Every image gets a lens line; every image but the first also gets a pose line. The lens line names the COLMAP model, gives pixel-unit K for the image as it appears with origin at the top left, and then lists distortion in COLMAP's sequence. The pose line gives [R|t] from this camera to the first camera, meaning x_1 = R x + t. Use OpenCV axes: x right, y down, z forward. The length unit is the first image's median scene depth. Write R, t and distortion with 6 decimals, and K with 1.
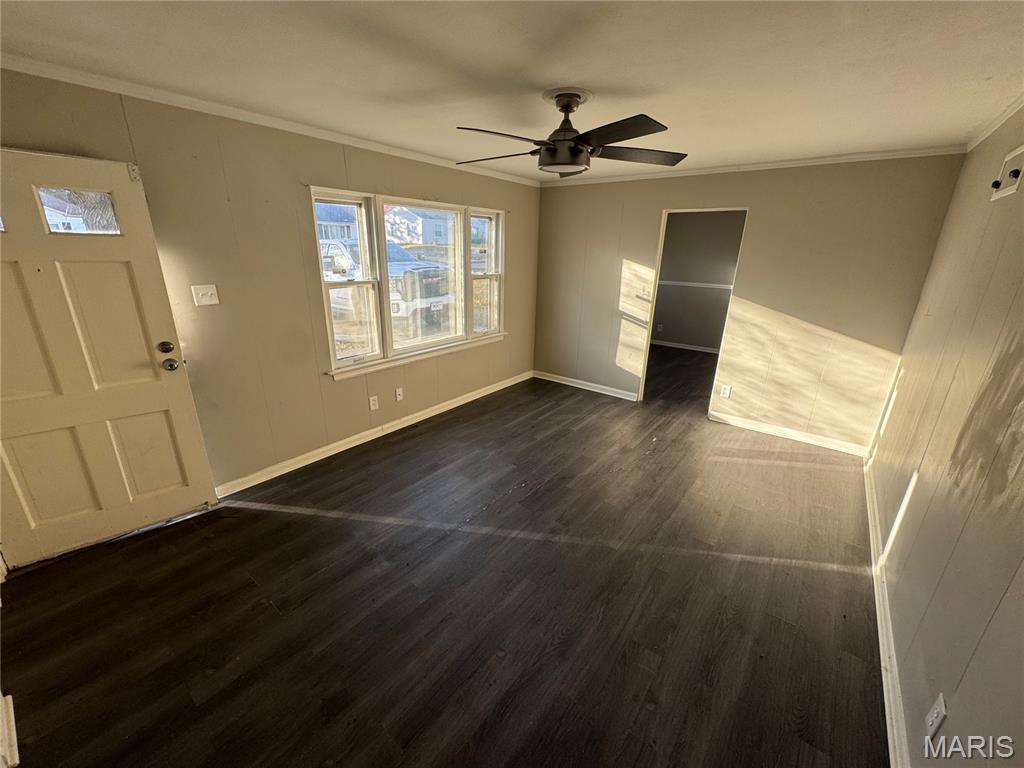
lens RADIAL K [[411.4, 0, 510.6], [0, 411.4, 383.6], [0, 0, 1]] dist [-0.000663, -0.000478]
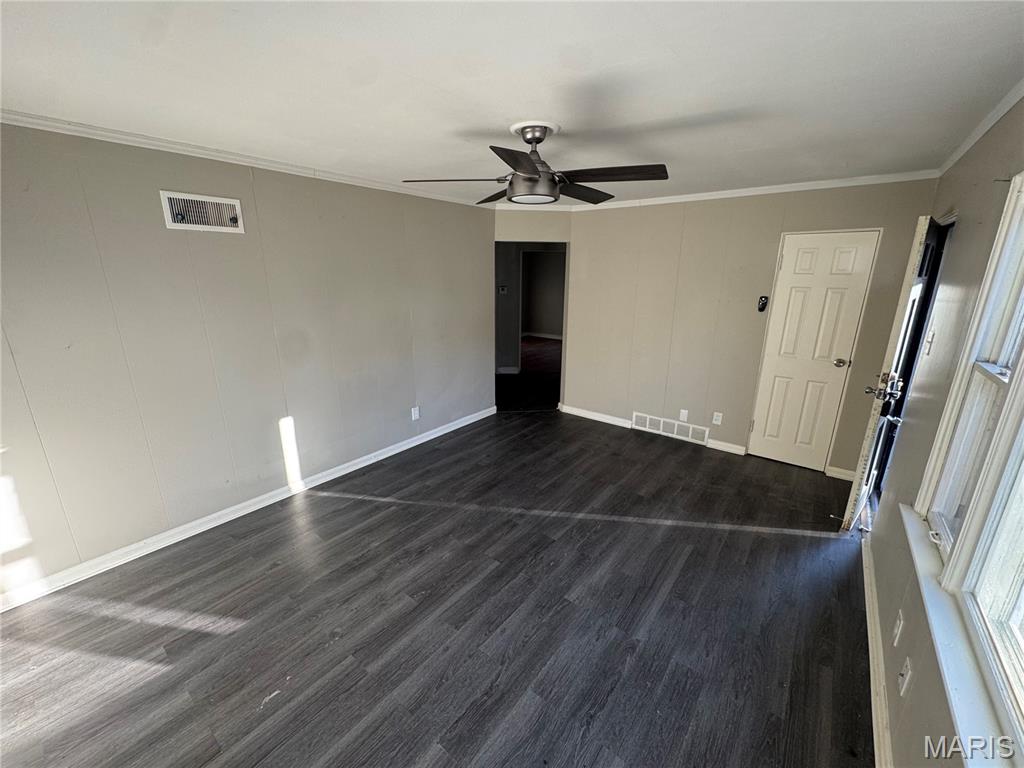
lens RADIAL K [[411.4, 0, 510.6], [0, 411.4, 383.6], [0, 0, 1]] dist [-0.000663, -0.000478]
pose [[-0.999682, -0.024682, -0.005094, 0.150986], [-0.023337, 0.830279, 0.556859, -0.604557], [-0.009516, 0.556801, -0.830591, 1.769827]]
